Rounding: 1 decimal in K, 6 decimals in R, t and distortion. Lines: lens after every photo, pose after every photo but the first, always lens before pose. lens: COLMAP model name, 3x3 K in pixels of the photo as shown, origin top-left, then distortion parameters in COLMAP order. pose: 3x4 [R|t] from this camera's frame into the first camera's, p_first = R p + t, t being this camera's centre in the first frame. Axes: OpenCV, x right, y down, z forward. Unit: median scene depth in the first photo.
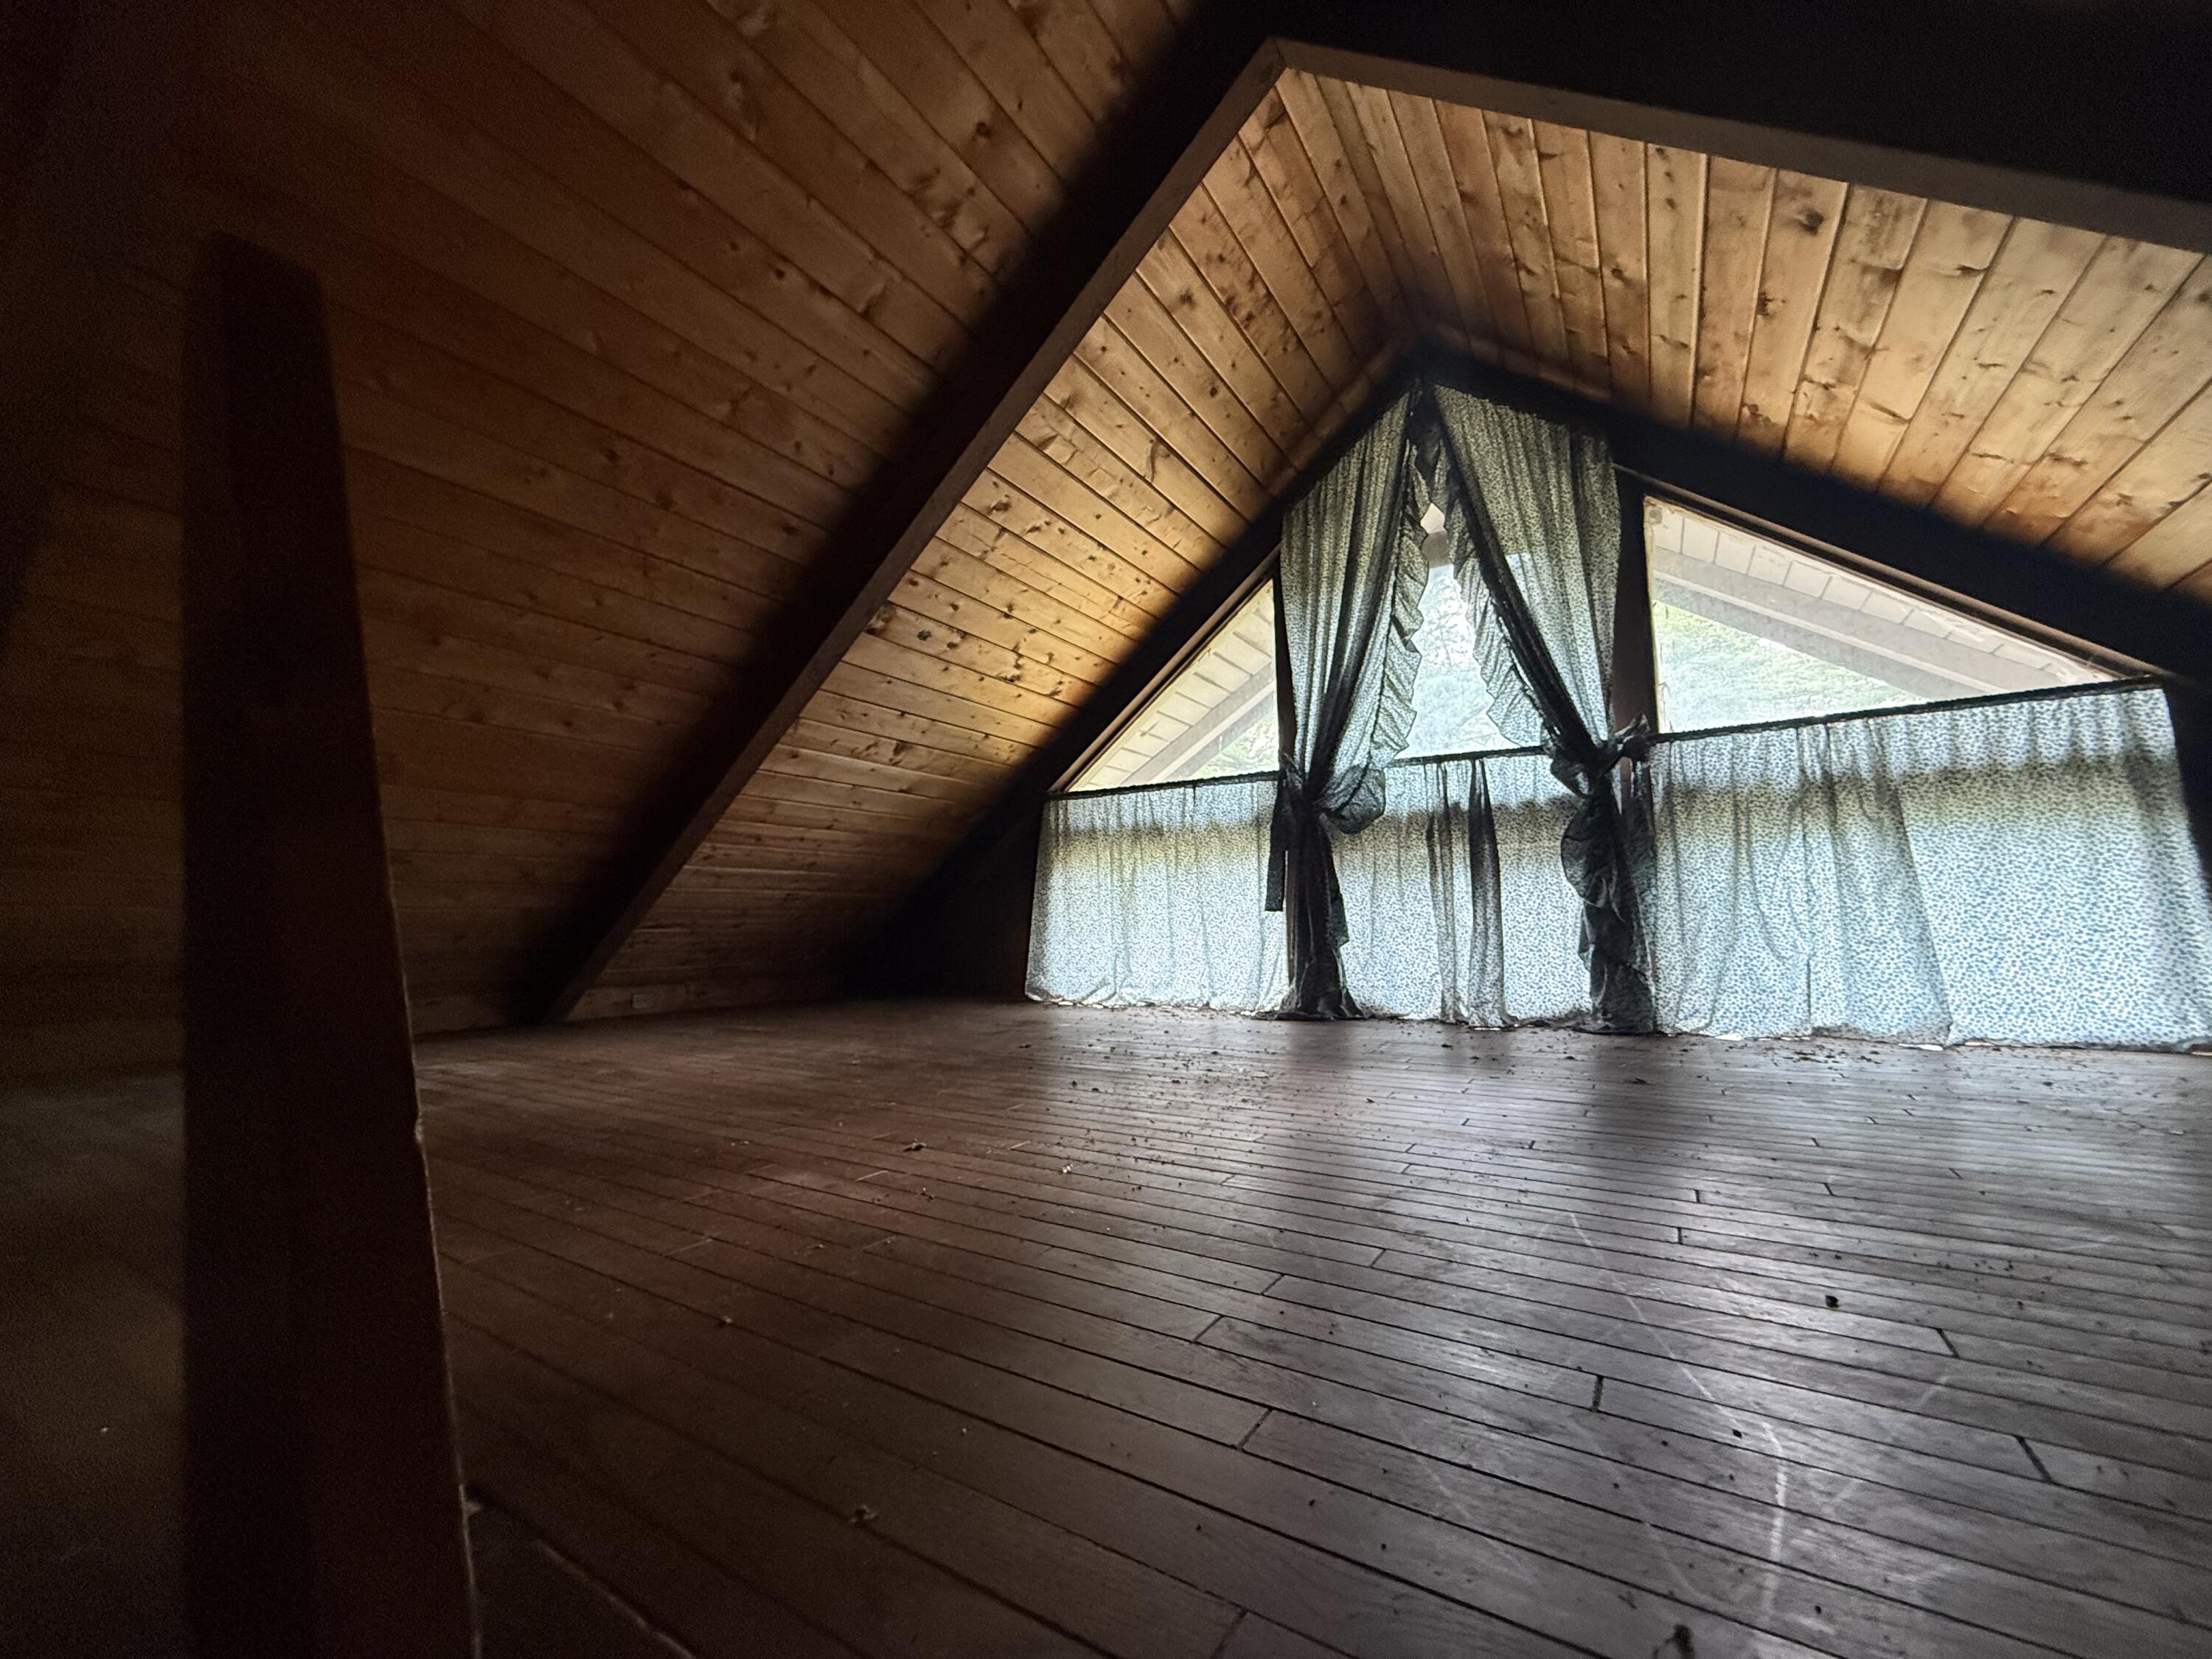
lens RADIAL K [[883.7, 0, 1104.9], [0, 883.7, 831.4], [0, 0, 1]] dist [0.001720, -0.000457]
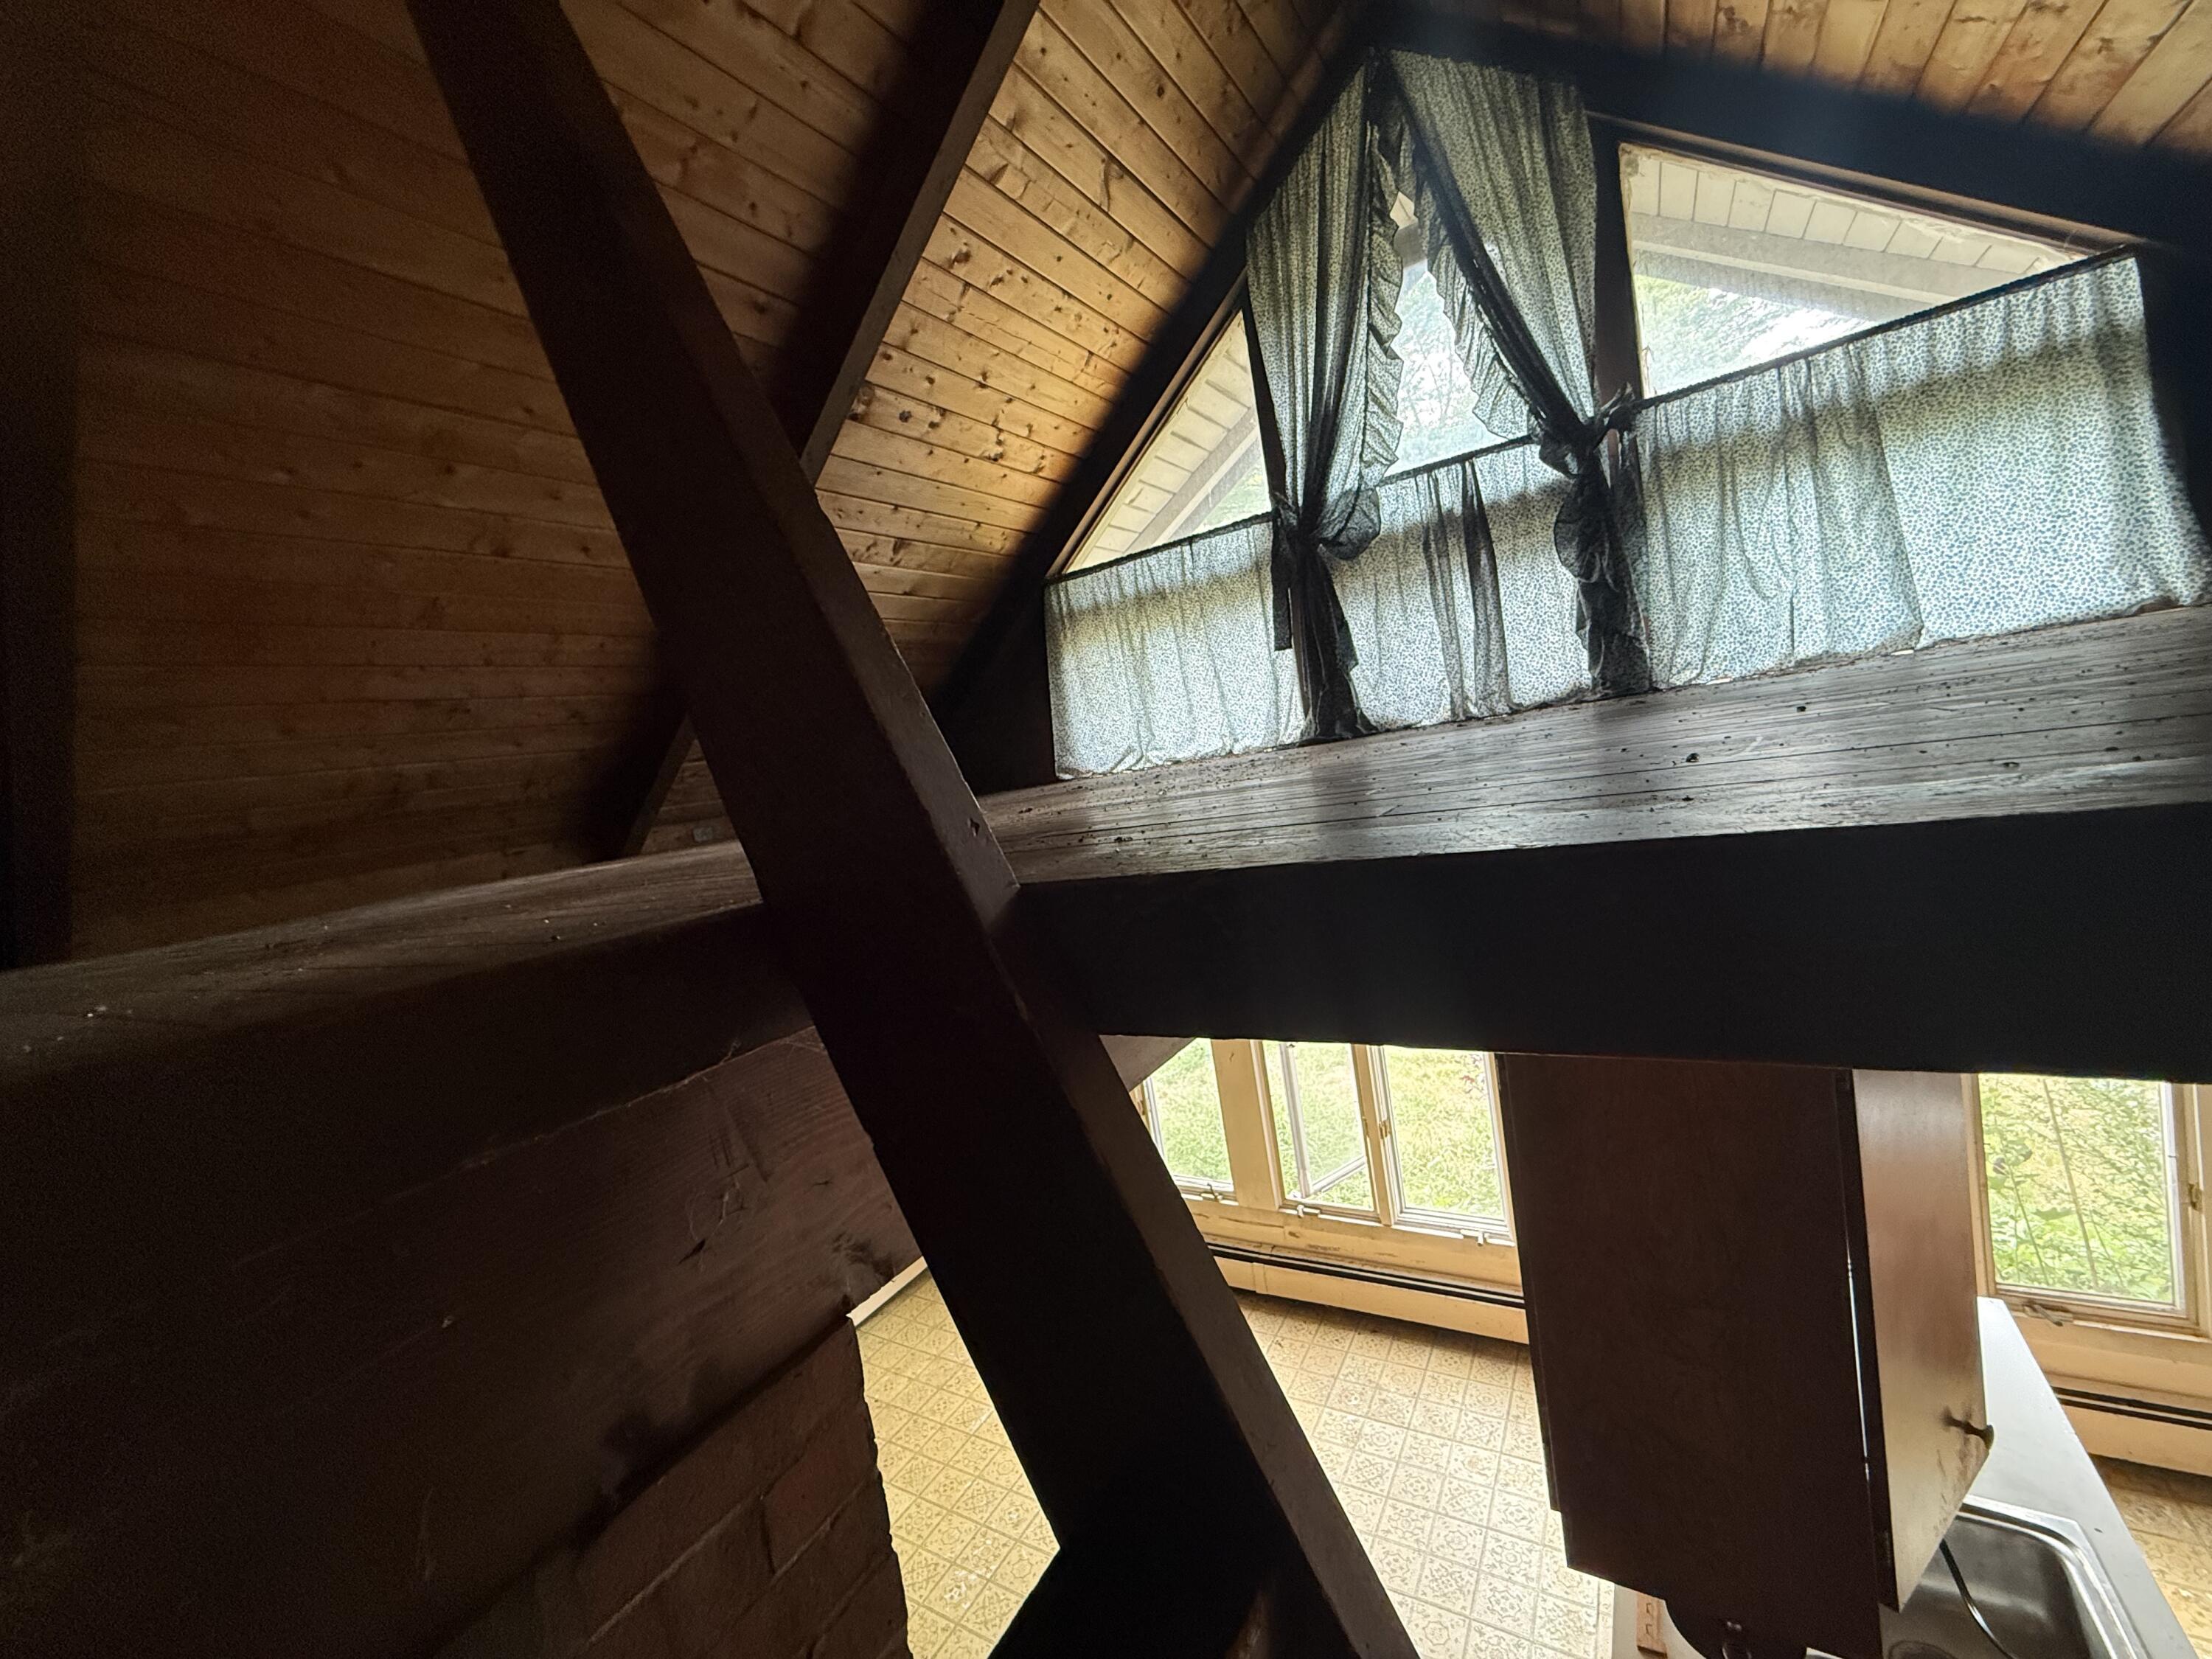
lens RADIAL K [[883.7, 0, 1104.2], [0, 883.7, 830.3], [0, 0, 1]] dist [0.001720, -0.000457]
pose [[0.988315, -0.152310, -0.006003, -0.053937], [0.150806, 0.971305, 0.183911, 0.089621], [-0.022181, -0.182667, 0.982925, -0.073020]]
